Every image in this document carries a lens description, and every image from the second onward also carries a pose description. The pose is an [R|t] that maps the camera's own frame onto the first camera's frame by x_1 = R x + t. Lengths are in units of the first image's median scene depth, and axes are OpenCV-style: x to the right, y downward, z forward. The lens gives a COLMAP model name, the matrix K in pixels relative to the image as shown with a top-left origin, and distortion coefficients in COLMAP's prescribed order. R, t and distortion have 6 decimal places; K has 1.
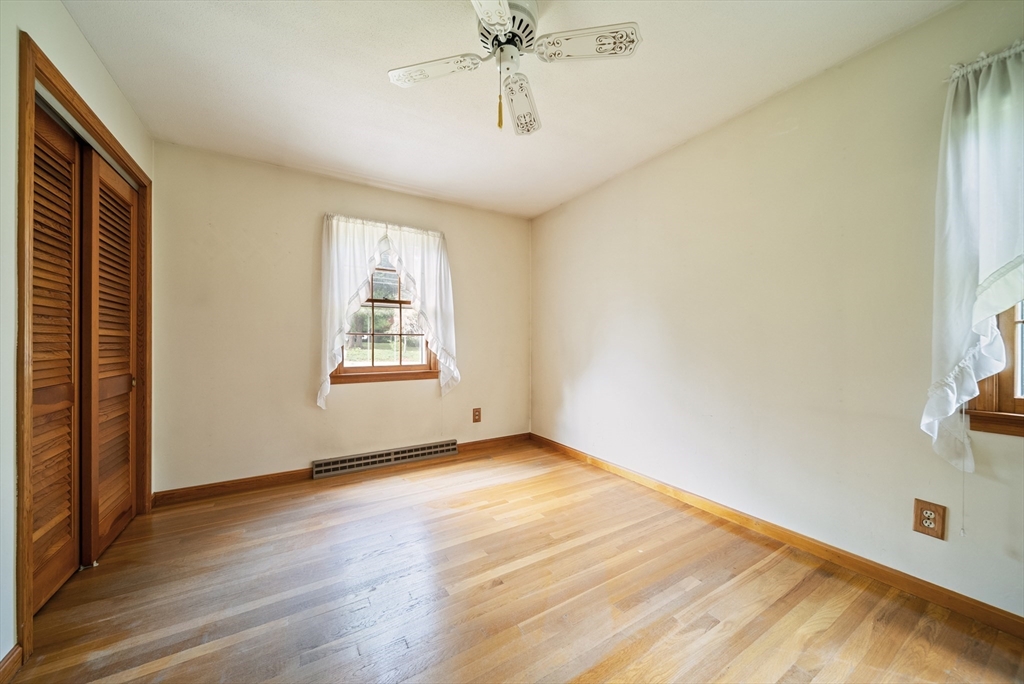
lens RADIAL K [[361.8, 0, 513.0], [0, 361.8, 342.1], [0, 0, 1]] dist [-0.001280, -0.000460]
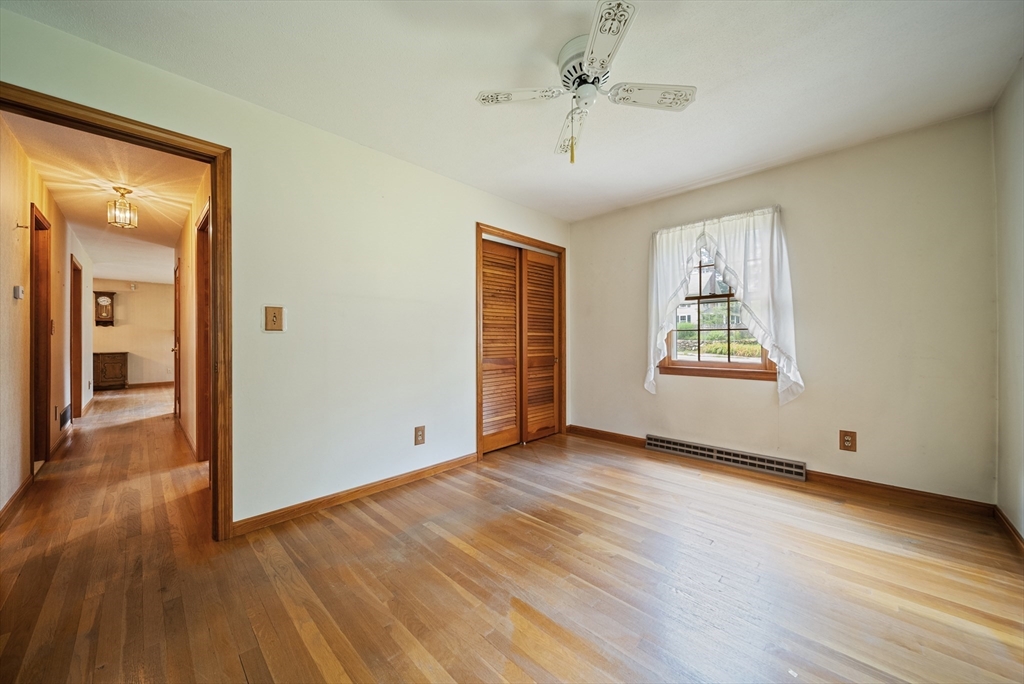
lens RADIAL K [[365.7, 0, 514.0], [0, 365.7, 336.4], [0, 0, 1]] dist [-0.000965, -0.000158]
pose [[0.245432, -0.009401, -0.969368, 0.541429], [0.005850, 0.999949, -0.008216, 0.001519], [0.969396, -0.003655, 0.245475, 0.245077]]
